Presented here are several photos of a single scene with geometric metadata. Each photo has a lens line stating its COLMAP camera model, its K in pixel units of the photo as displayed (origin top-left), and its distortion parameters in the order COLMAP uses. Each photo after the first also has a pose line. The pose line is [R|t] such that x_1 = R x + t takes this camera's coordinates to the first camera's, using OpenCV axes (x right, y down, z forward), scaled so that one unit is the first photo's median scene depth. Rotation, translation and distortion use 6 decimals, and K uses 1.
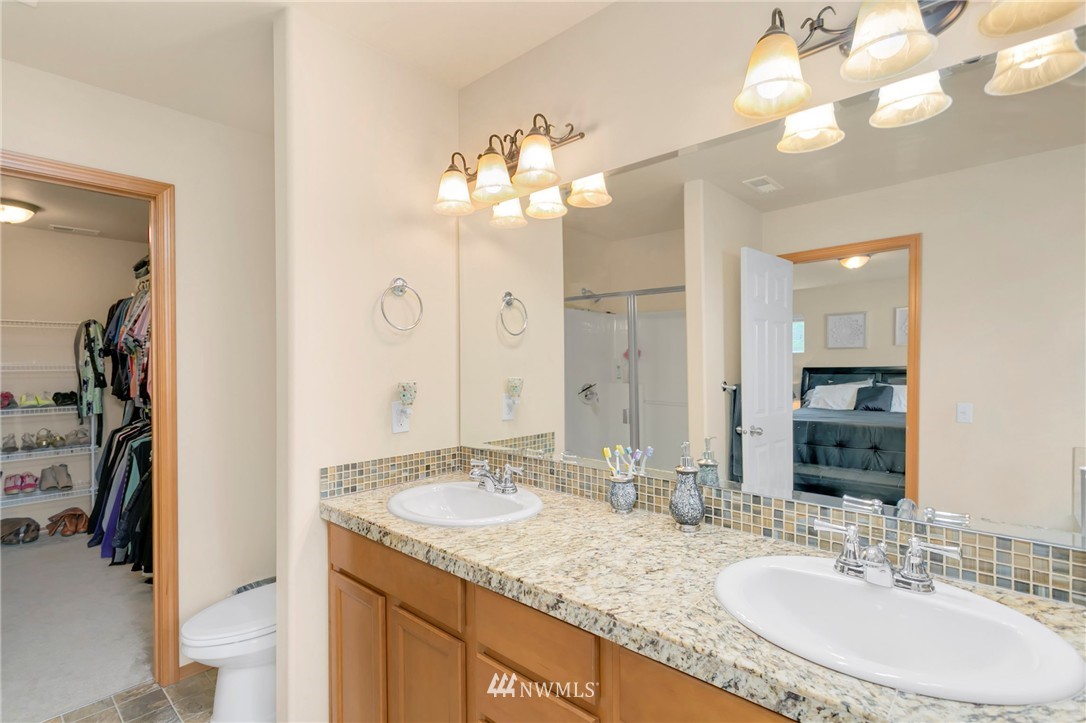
lens RADIAL K [[520.3, 0, 544.9], [0, 520.3, 361.3], [0, 0, 1]] dist [-0.005376, 0.005218]
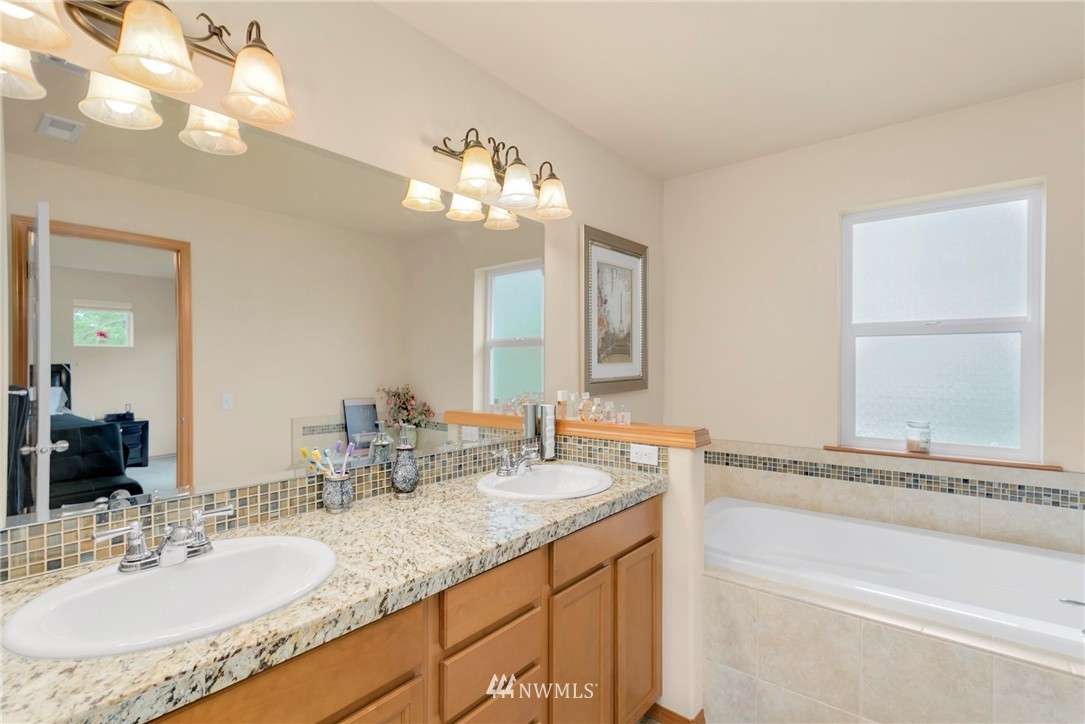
lens RADIAL K [[519.8, 0, 544.3], [0, 519.8, 364.0], [0, 0, 1]] dist [-0.005376, 0.005218]
pose [[-0.062513, -0.001467, 0.998043, -1.033144], [-0.004639, 0.999989, 0.001179, 0.017684], [-0.998033, -0.004557, -0.062519, 0.843173]]
